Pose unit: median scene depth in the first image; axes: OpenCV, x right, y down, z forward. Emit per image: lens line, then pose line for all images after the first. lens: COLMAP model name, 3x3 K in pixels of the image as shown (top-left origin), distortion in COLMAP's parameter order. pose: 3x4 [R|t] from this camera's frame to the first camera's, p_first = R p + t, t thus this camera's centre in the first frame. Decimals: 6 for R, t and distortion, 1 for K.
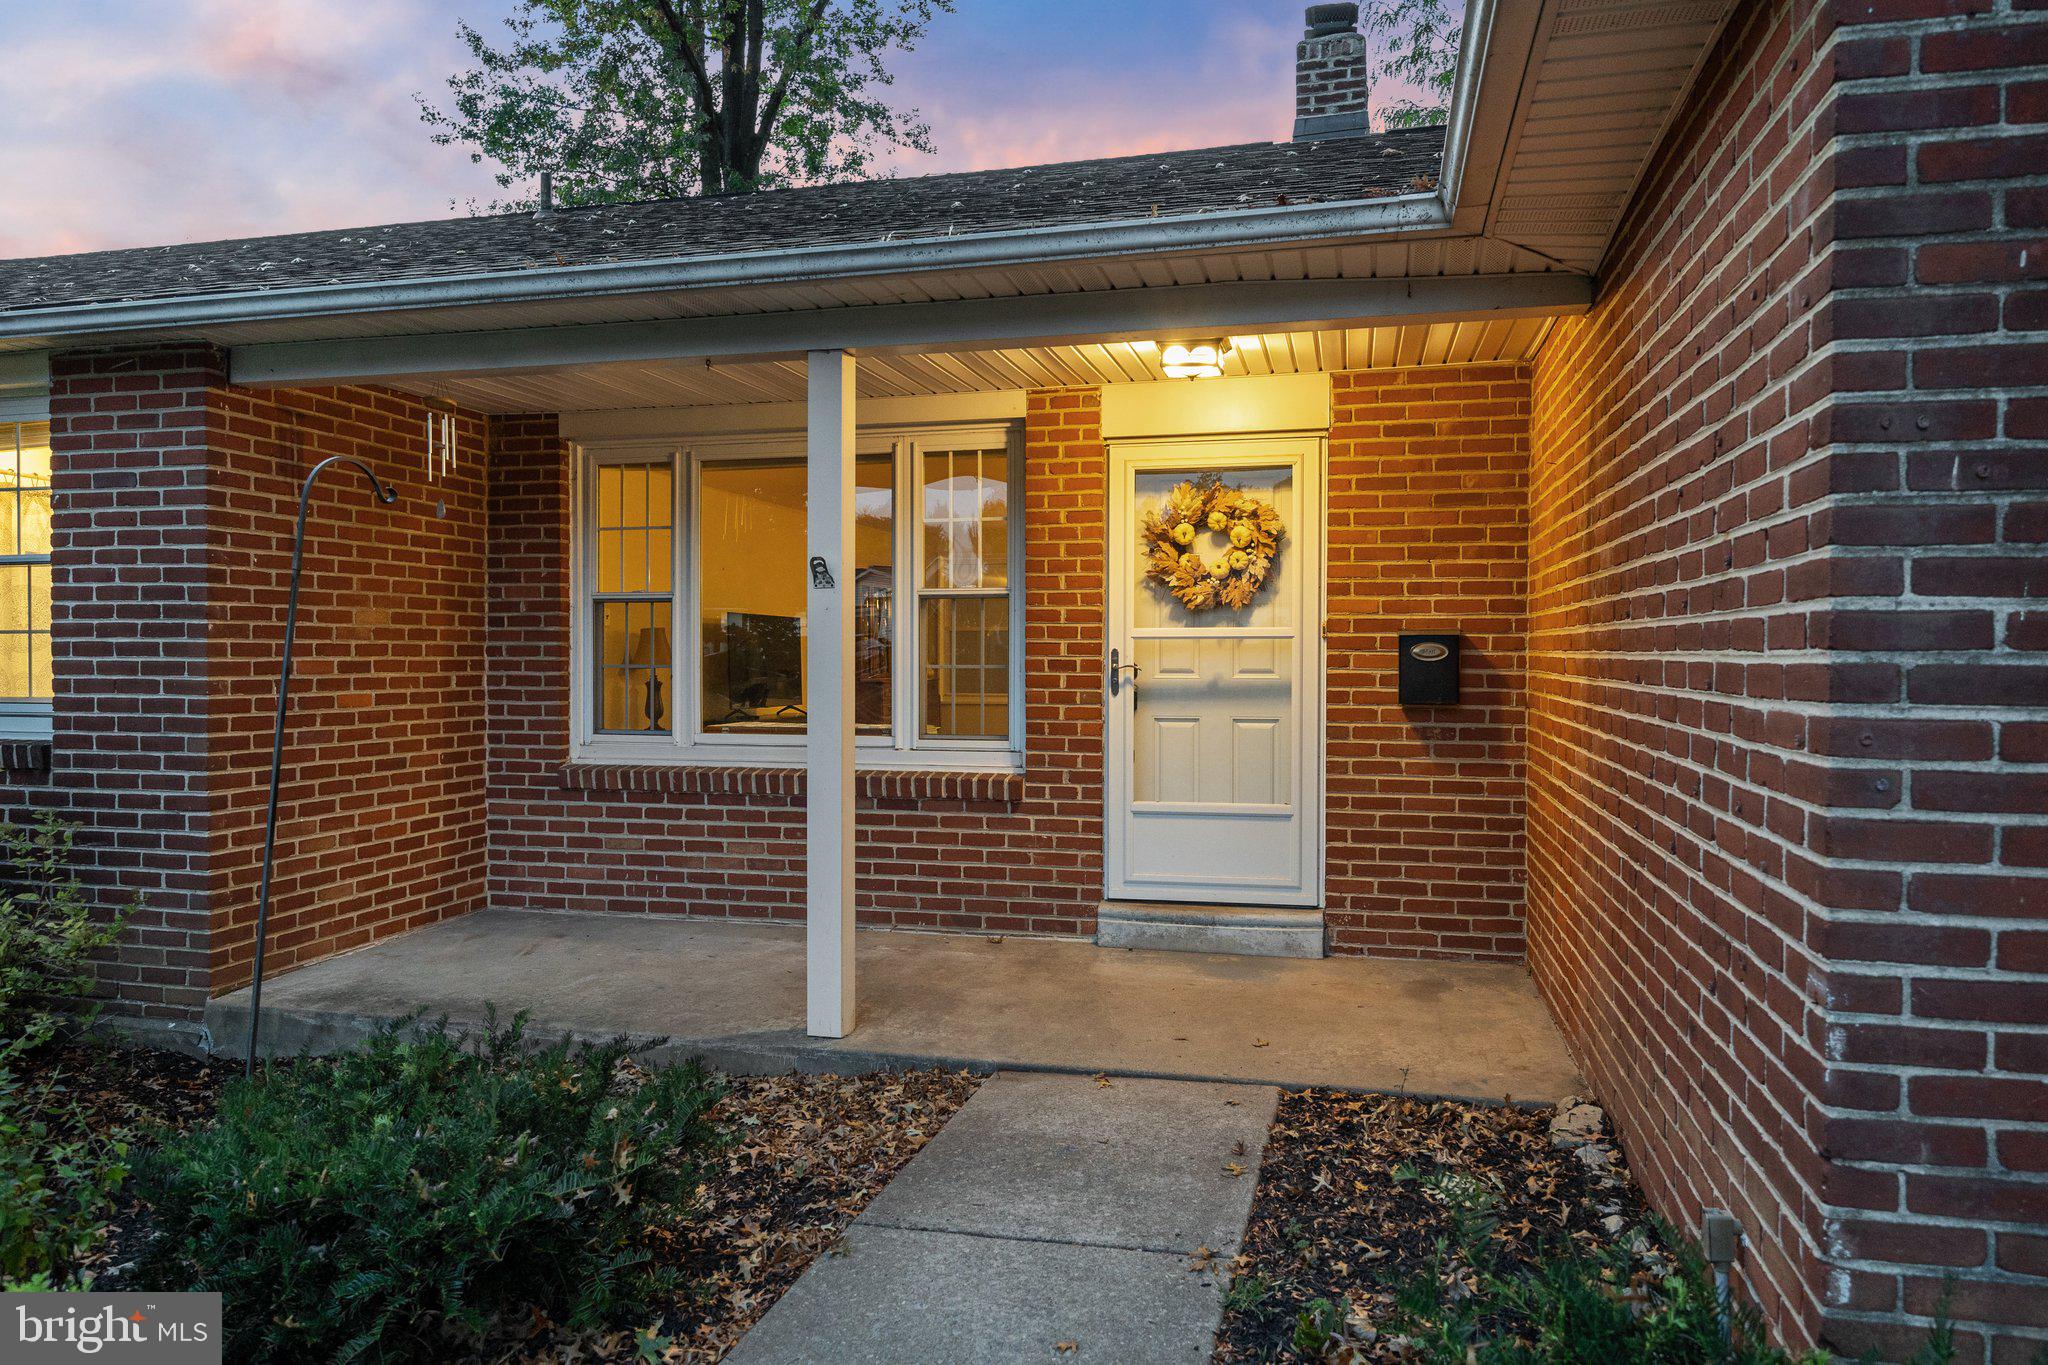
lens RADIAL K [[1339.6, 0, 1027.4], [0, 1339.6, 686.2], [0, 0, 1]] dist [-0.001597, 0.002005]
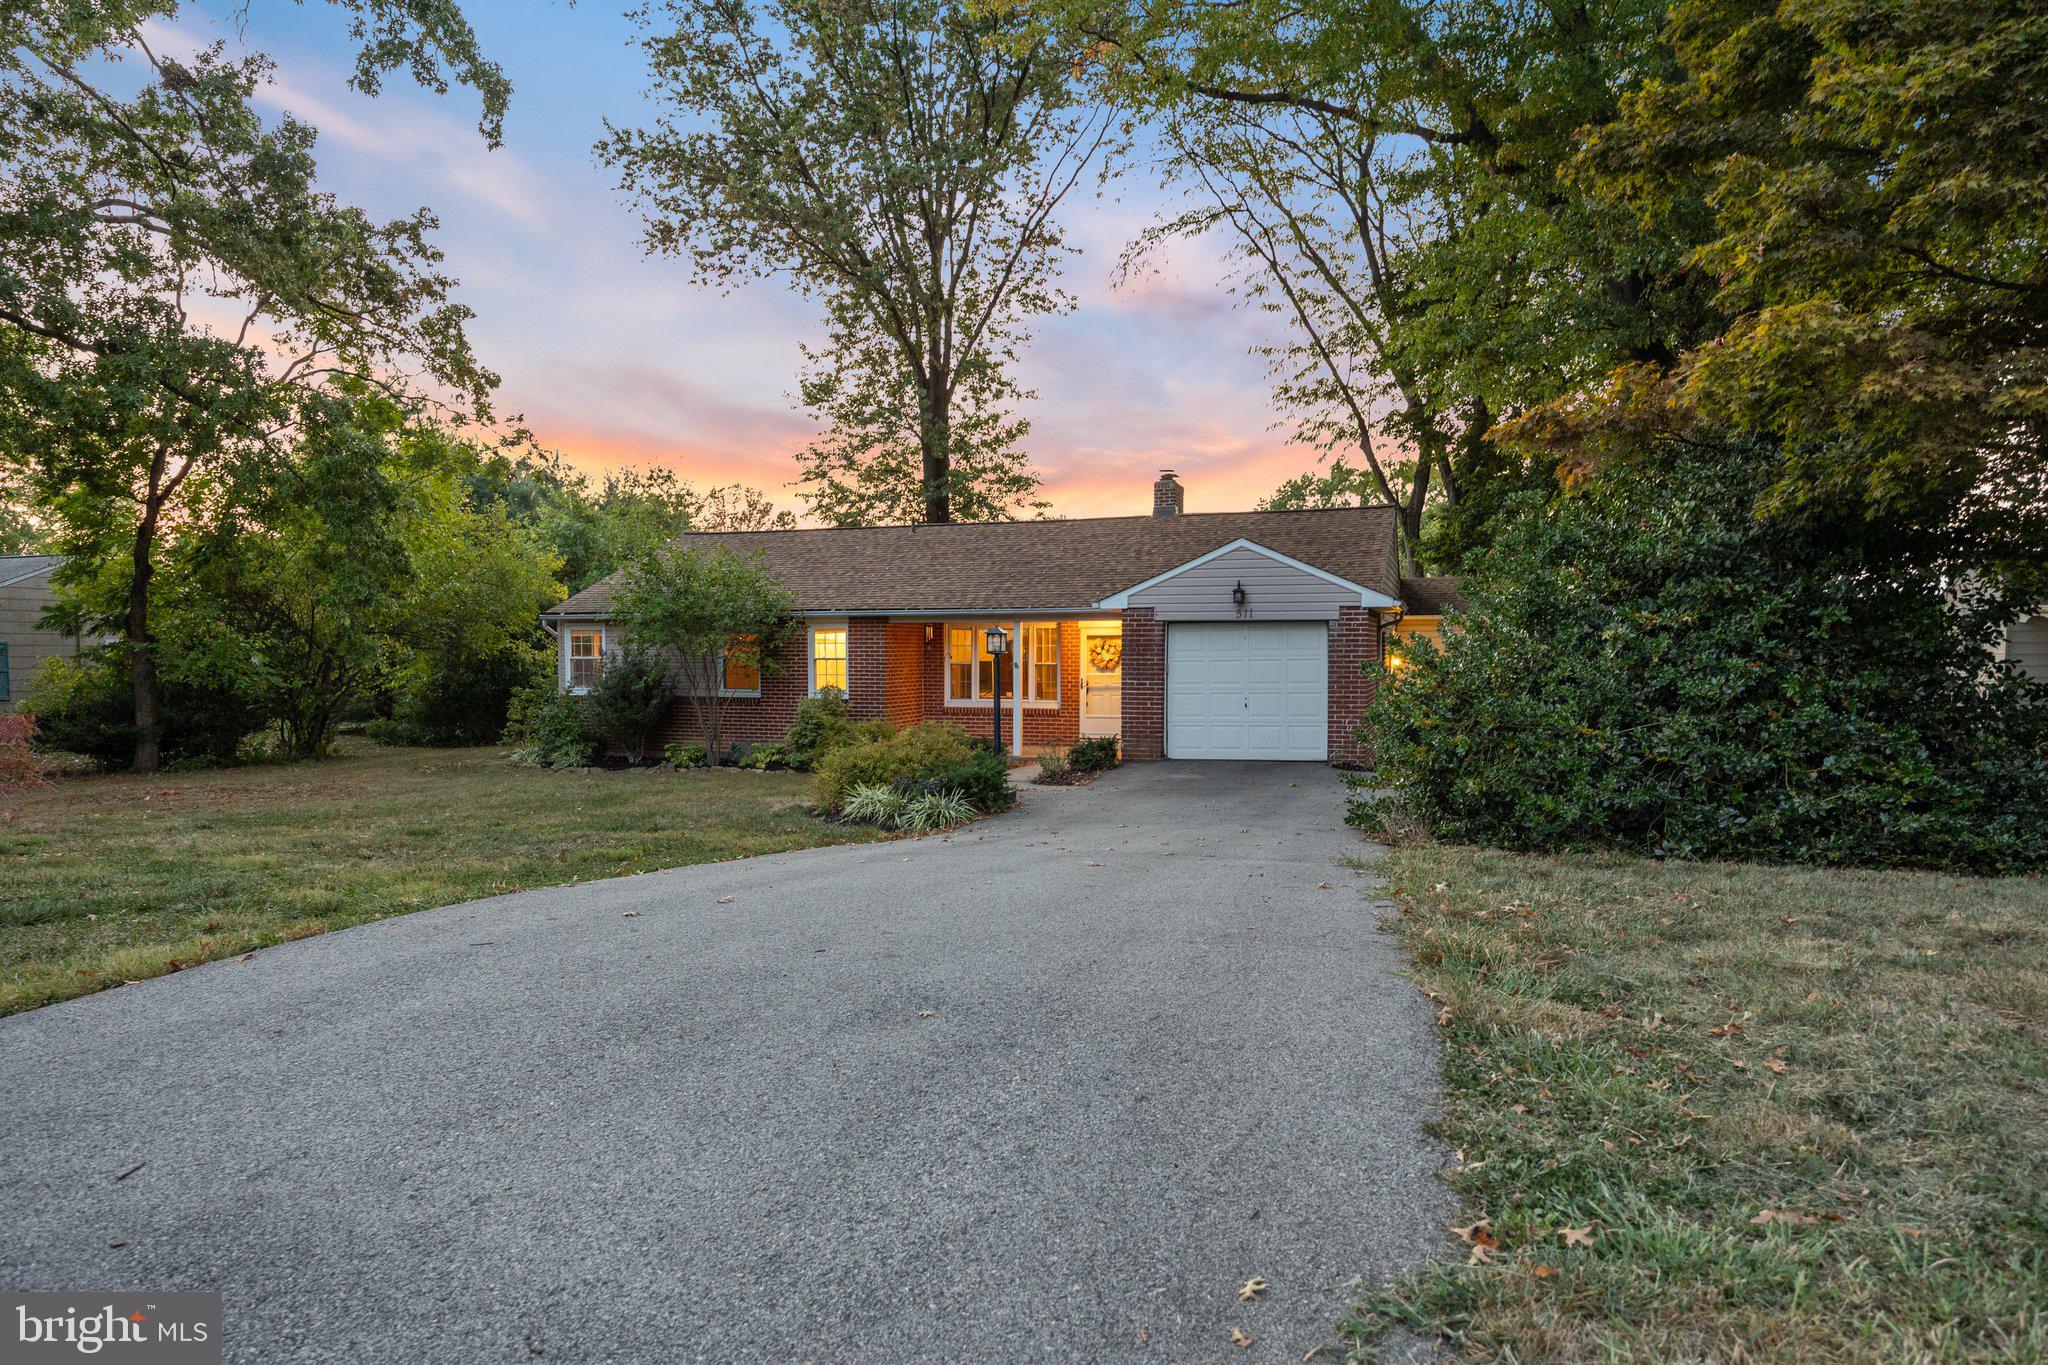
lens RADIAL K [[1279.8, 0, 1020.2], [0, 1279.8, 737.5], [0, 0, 1]] dist [0.001210, 0.000241]
pose [[0.996206, 0.004745, -0.086900, 0.221840], [-0.000770, 0.998954, 0.045717, -0.025392], [0.087026, -0.045476, 0.995167, -3.011586]]
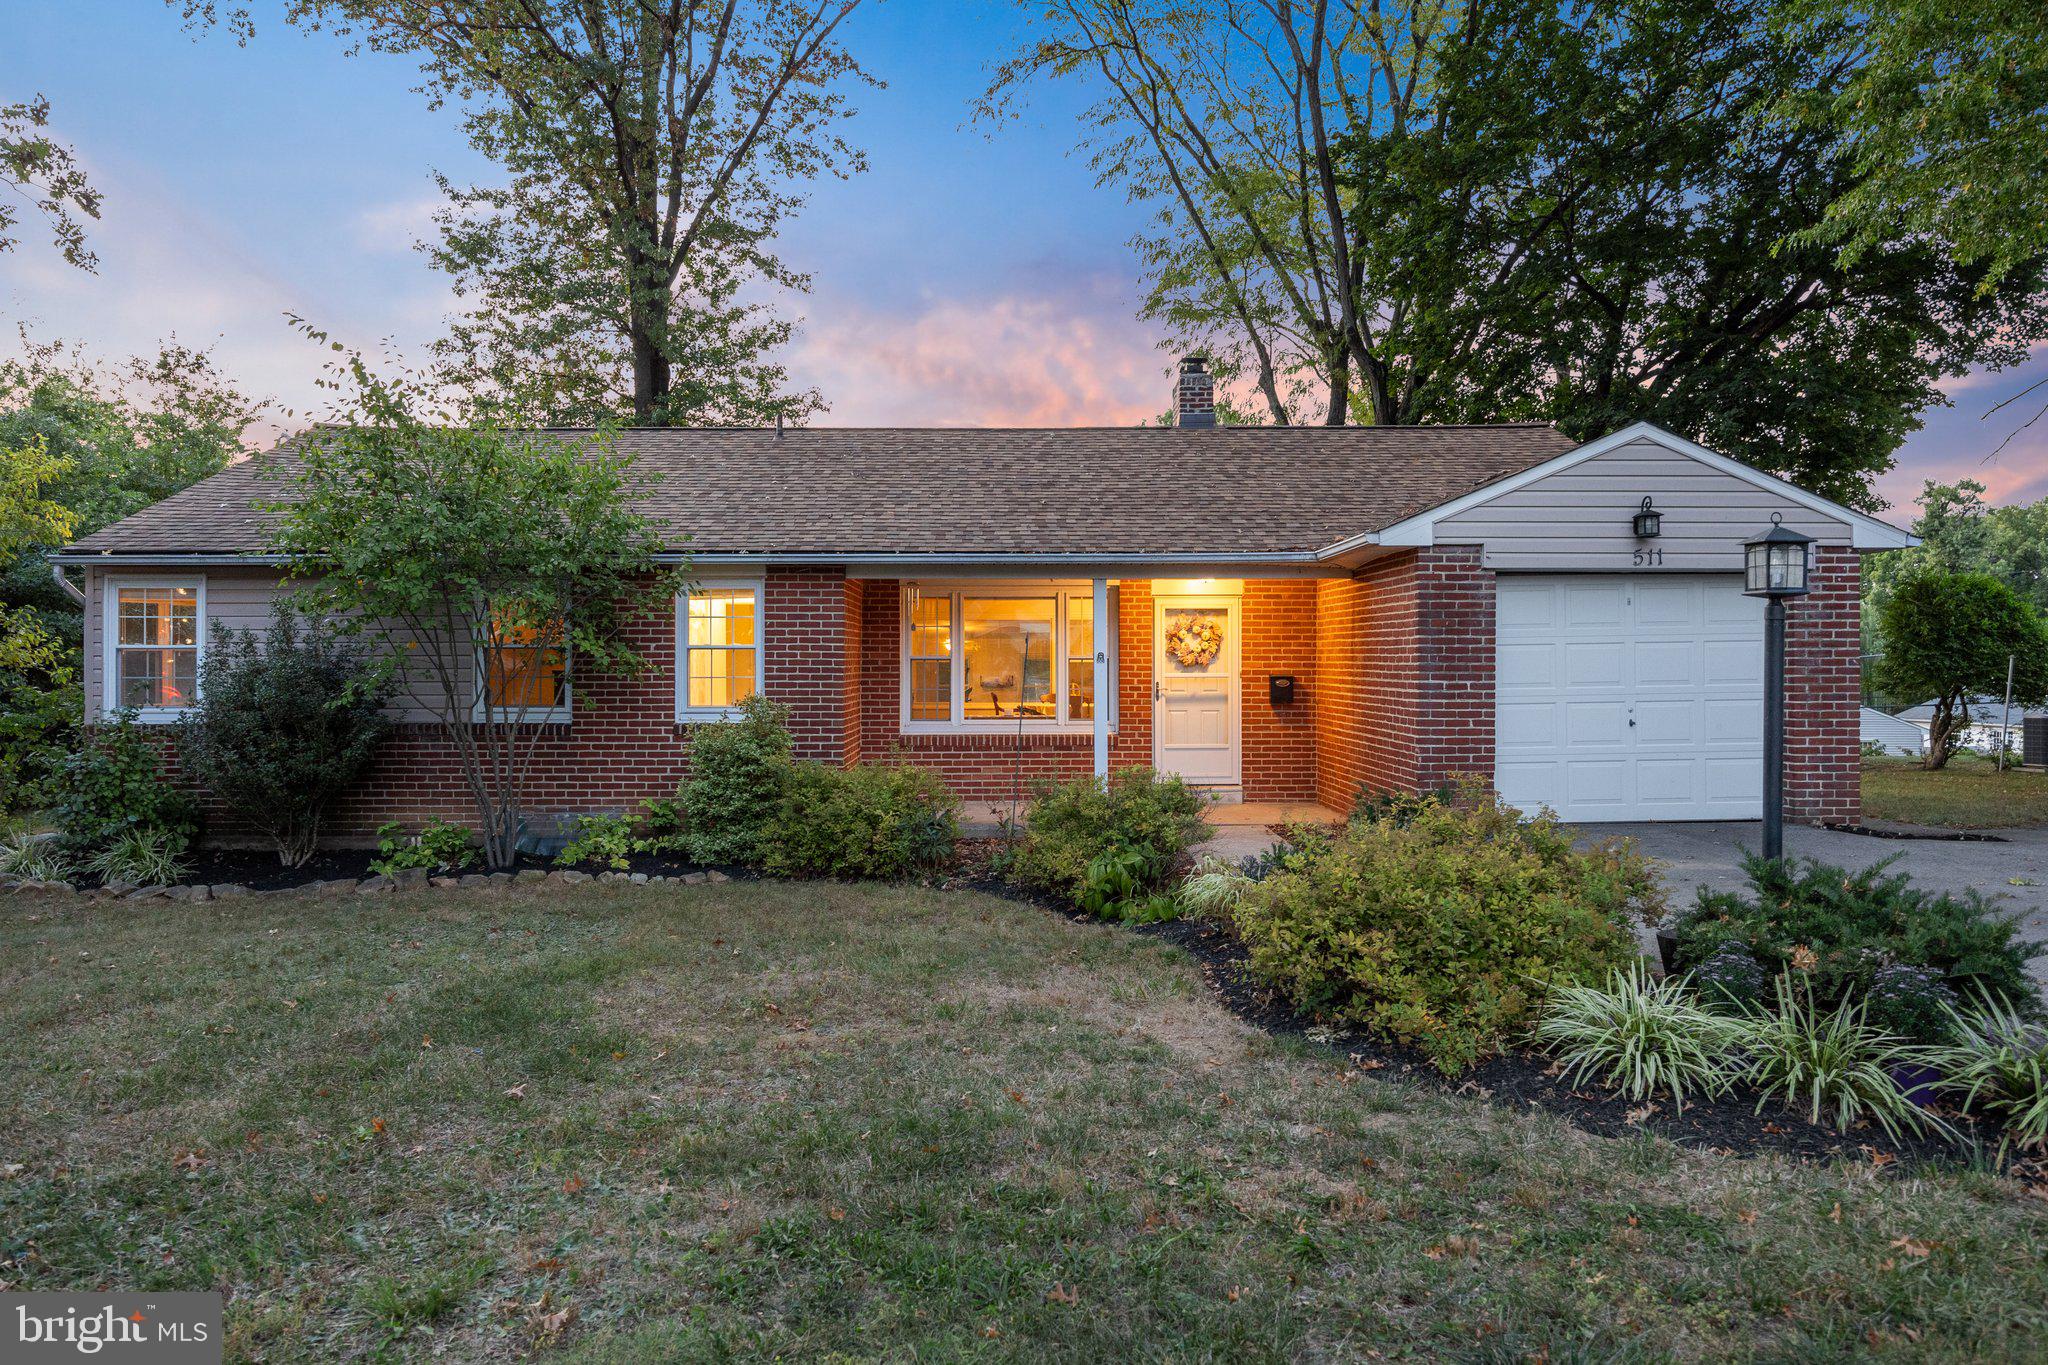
lens RADIAL K [[1396.4, 0, 1024.0], [0, 1396.4, 682.5], [0, 0, 1]] dist [0.002270, -0.000203]
pose [[0.966168, -0.004996, 0.257866, -0.827789], [0.007512, 0.999933, -0.008774, -0.006036], [-0.257805, 0.010414, 0.966141, -1.396955]]
